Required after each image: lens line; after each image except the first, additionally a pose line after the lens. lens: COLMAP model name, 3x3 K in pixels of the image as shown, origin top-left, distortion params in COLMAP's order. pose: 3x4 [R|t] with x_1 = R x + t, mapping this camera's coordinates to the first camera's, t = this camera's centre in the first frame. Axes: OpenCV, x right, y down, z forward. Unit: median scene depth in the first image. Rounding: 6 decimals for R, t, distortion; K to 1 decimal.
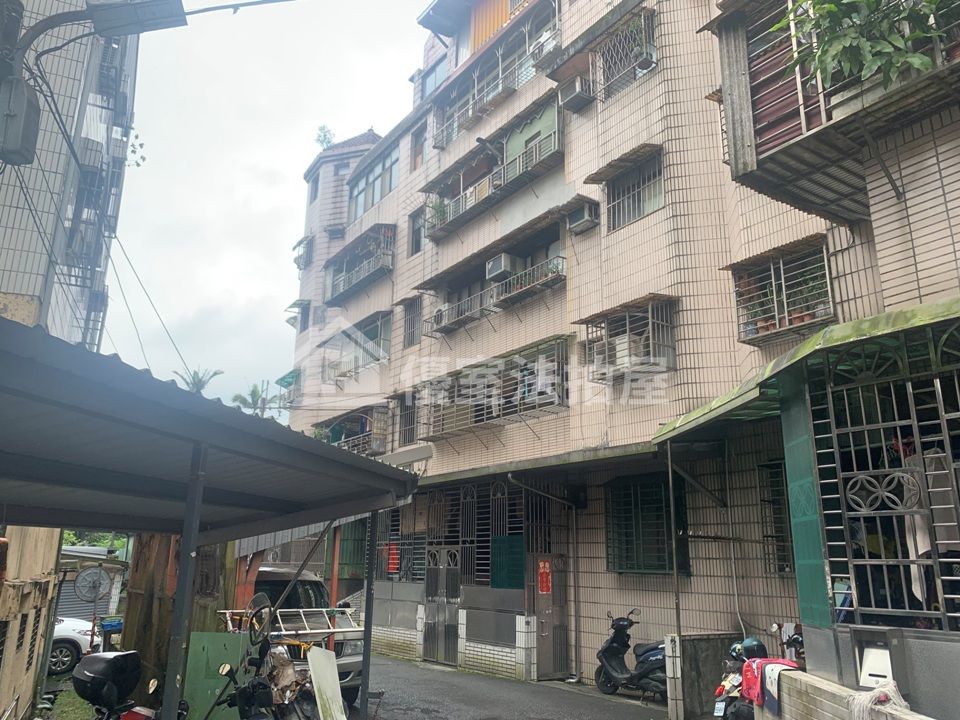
lens RADIAL K [[734.8, 0, 516.0], [0, 734.8, 360.5], [0, 0, 1]] dist [0.120625, -0.181202]
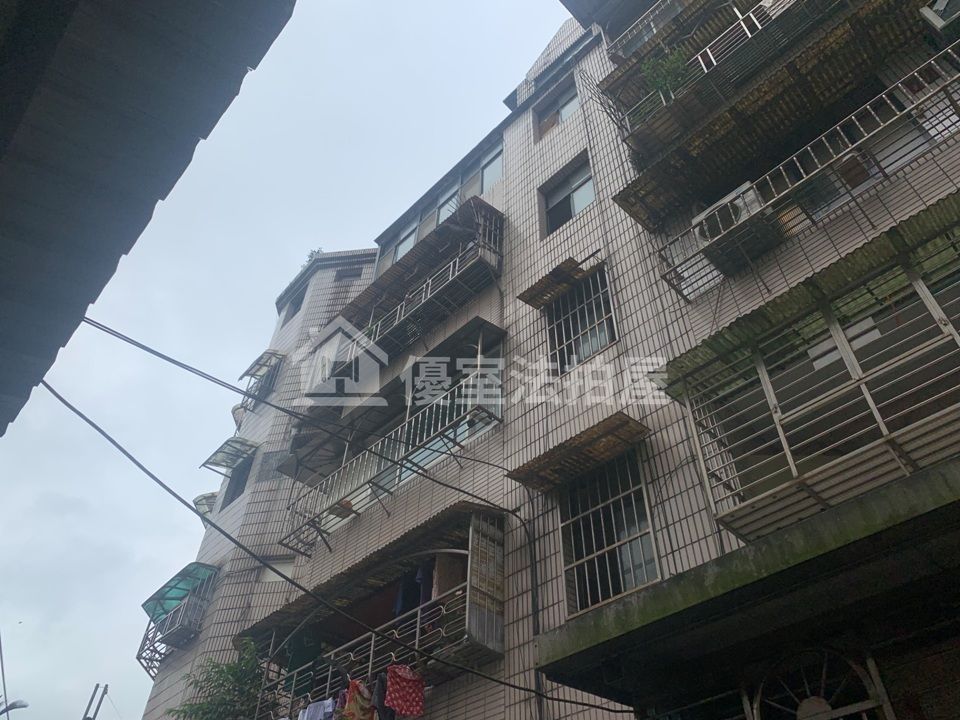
lens RADIAL K [[734.8, 0, 516.0], [0, 734.8, 360.5], [0, 0, 1]] dist [0.120625, -0.181202]
pose [[0.989349, 0.093223, 0.111795, -0.157507], [-0.019600, 0.846337, -0.532286, 0.132999], [-0.144238, 0.524426, 0.839150, 0.491151]]
